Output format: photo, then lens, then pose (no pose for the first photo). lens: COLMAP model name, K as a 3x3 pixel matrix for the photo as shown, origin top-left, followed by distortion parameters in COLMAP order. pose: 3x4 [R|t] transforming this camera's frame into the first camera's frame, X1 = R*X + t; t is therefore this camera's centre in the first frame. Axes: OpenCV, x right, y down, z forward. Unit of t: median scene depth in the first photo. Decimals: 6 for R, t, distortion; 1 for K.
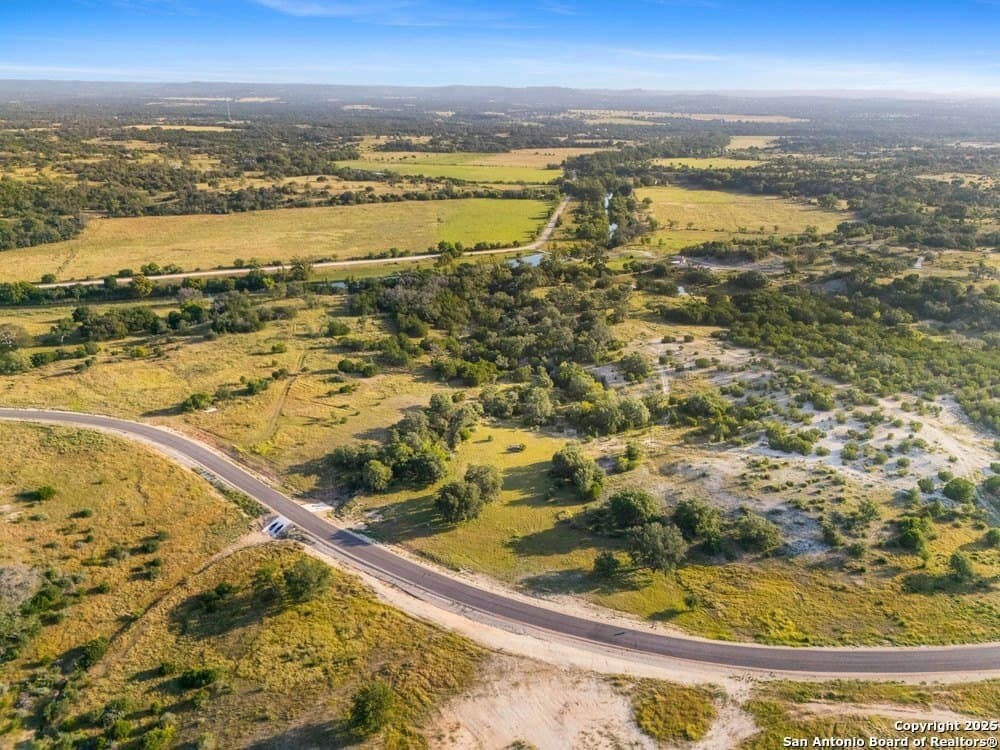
lens RADIAL K [[729.8, 0, 501.9], [0, 729.8, 379.9], [0, 0, 1]] dist [0.081426, -0.085469]
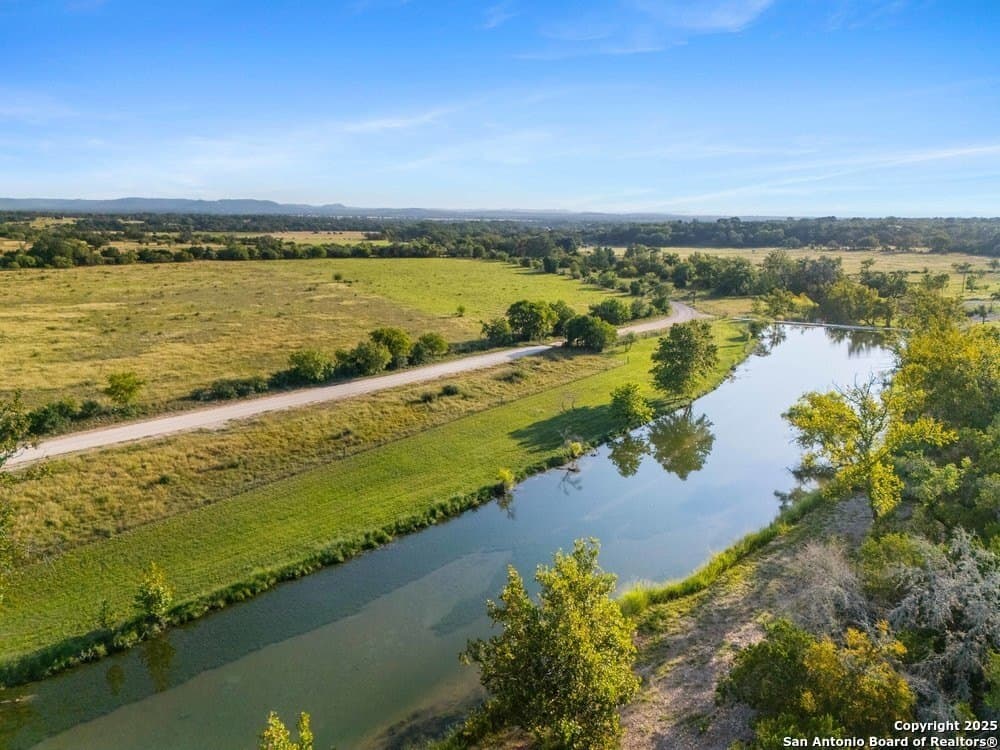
lens RADIAL K [[729.8, 0, 501.9], [0, 729.8, 379.9], [0, 0, 1]] dist [0.081426, -0.085469]
pose [[0.920789, -0.086180, 0.380421, -0.232605], [0.142174, 0.982346, -0.121586, -0.149280], [-0.363227, 0.166041, 0.916786, 0.887146]]
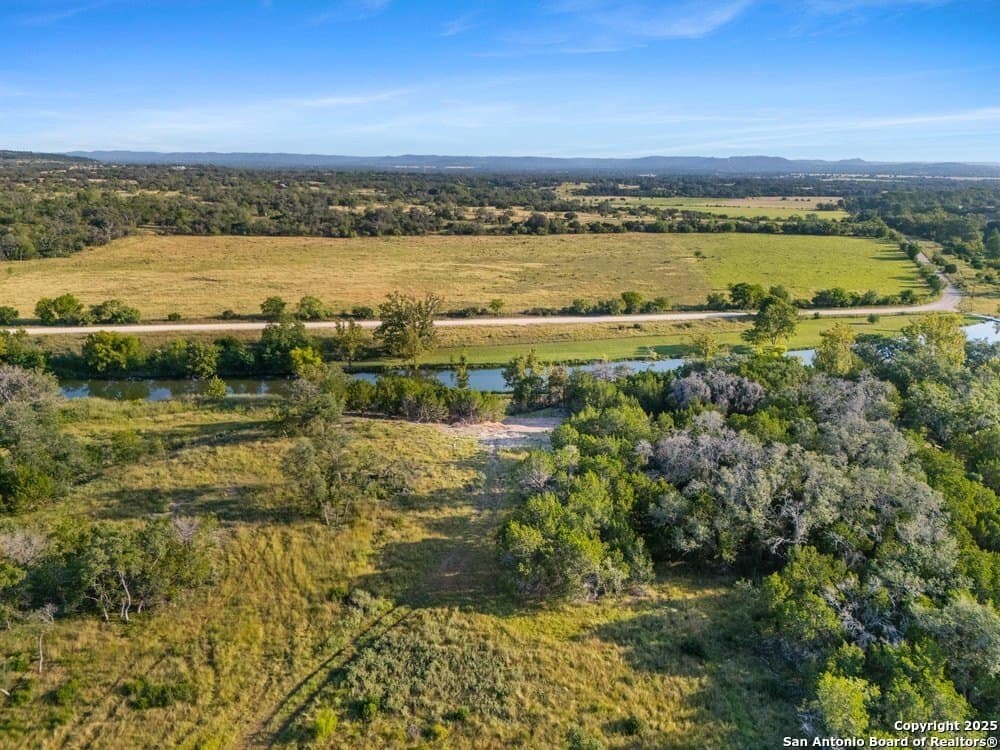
lens RADIAL K [[729.8, 0, 501.9], [0, 729.8, 379.9], [0, 0, 1]] dist [0.081426, -0.085469]
pose [[0.969016, 0.071745, -0.236349, -0.132301], [-0.093332, 0.992299, -0.081440, -0.099065], [0.228686, 0.100976, 0.968249, 0.652687]]
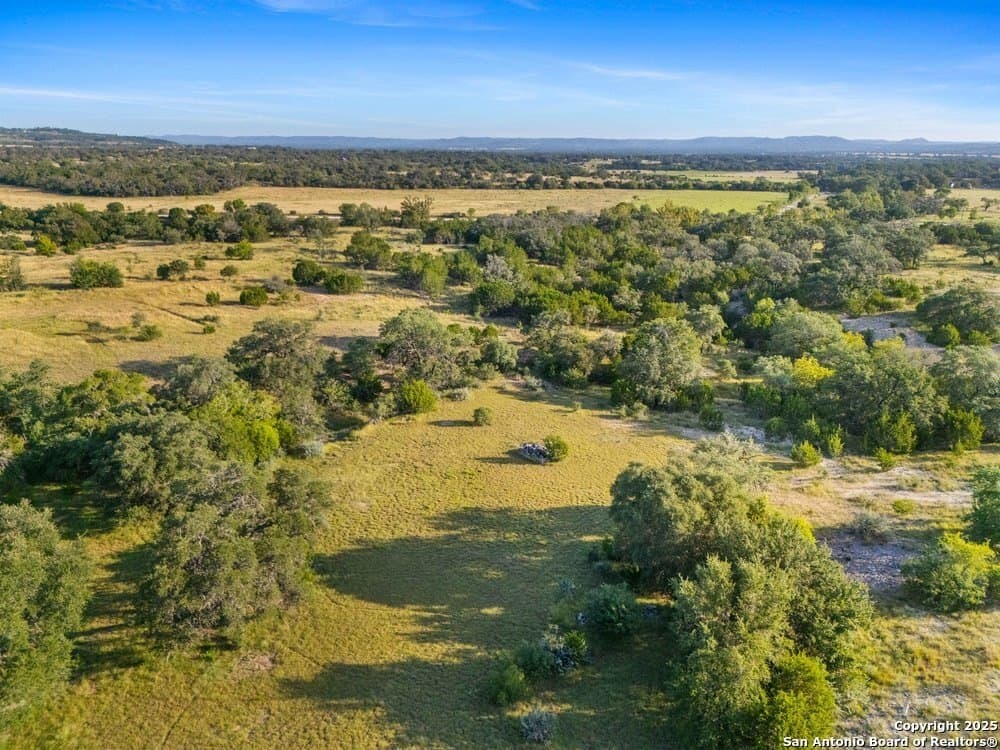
lens RADIAL K [[729.8, 0, 501.9], [0, 729.8, 379.9], [0, 0, 1]] dist [0.081426, -0.085469]
pose [[0.948820, 0.094411, -0.301374, 0.046395], [-0.115442, 0.991915, -0.052712, 0.040519], [0.293961, 0.084805, 0.952048, 0.350509]]
